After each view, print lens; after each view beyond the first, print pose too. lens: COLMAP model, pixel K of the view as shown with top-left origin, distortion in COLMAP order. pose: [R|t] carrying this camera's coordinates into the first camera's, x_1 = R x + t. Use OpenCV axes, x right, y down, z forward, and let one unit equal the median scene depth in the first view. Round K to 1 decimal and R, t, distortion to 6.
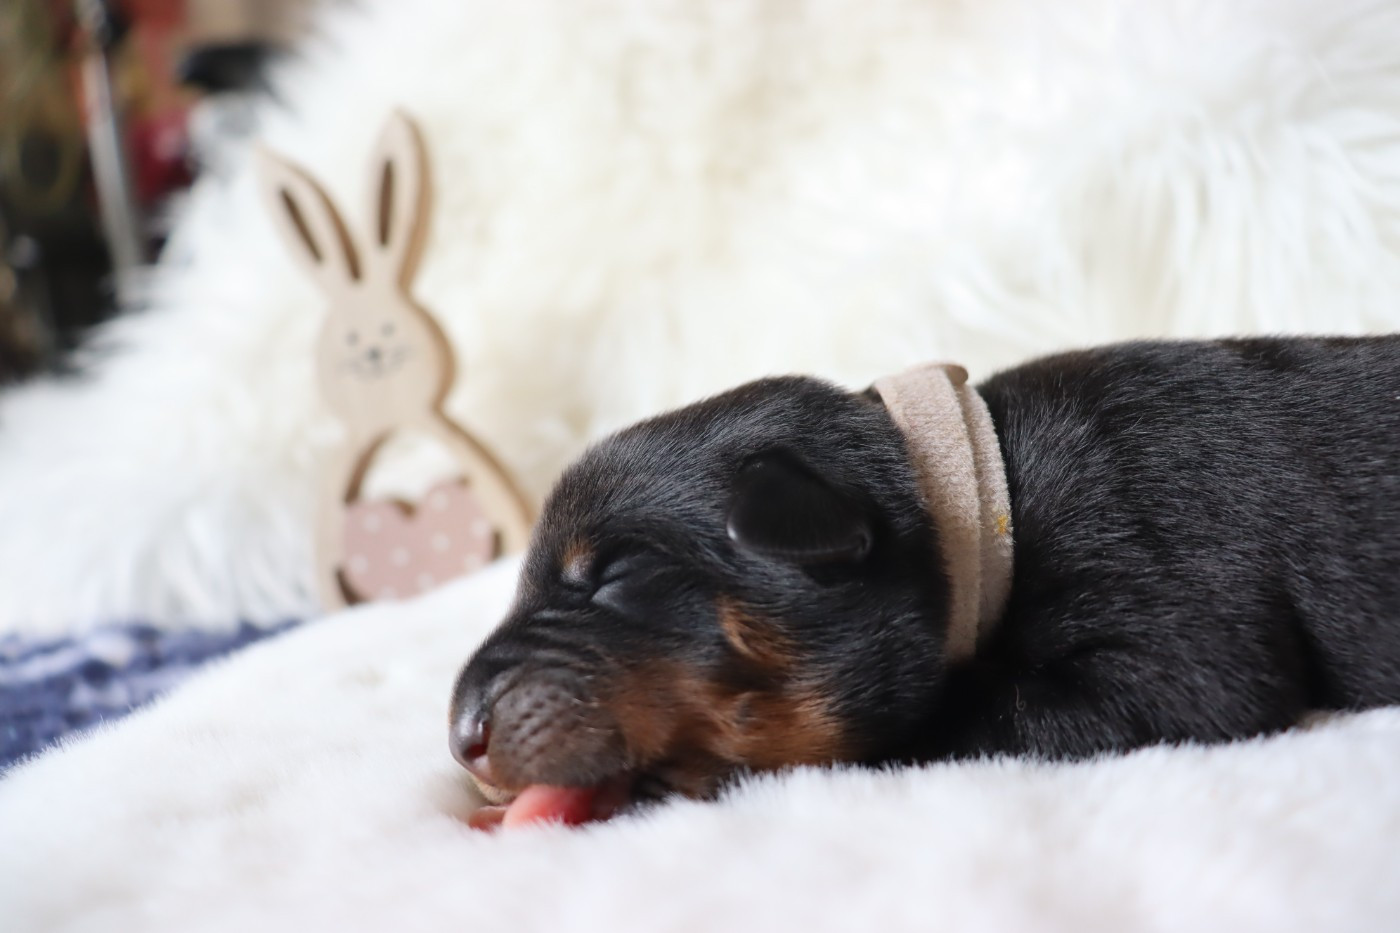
lens RADIAL K [[1196.0, 0, 700.0], [0, 1196.0, 466.5], [0, 0, 1]] dist [-0.045490, 0.007790]
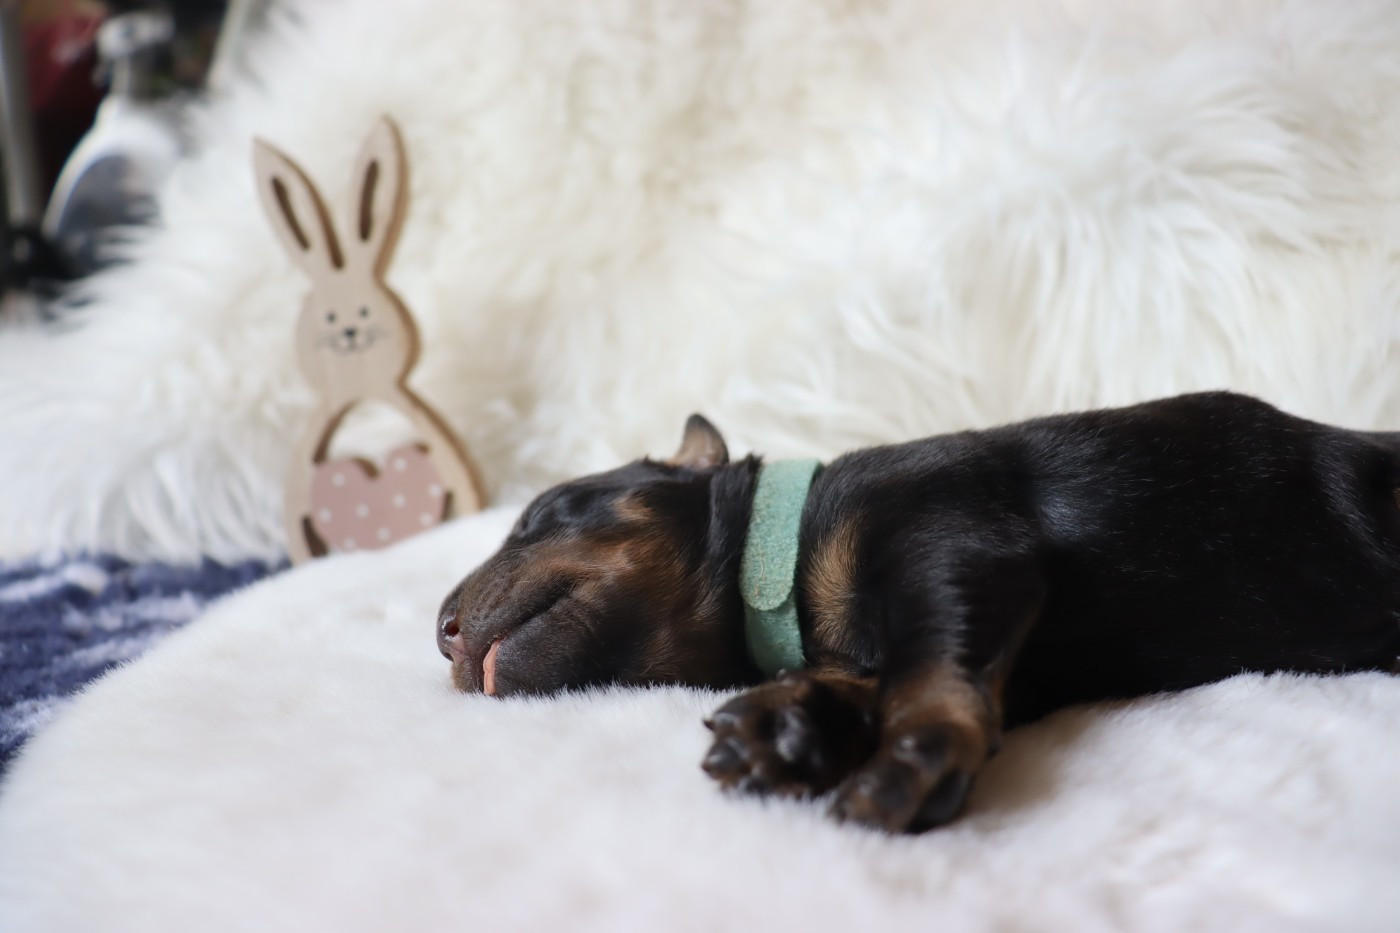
lens RADIAL K [[1169.6, 0, 700.0], [0, 1169.6, 466.5], [0, 0, 1]] dist [0.002150, 0.050257]
pose [[0.993608, 0.068051, 0.090069, -0.030492], [-0.071036, 0.997012, 0.030352, -0.022577], [-0.087735, -0.036557, 0.995473, -0.138984]]
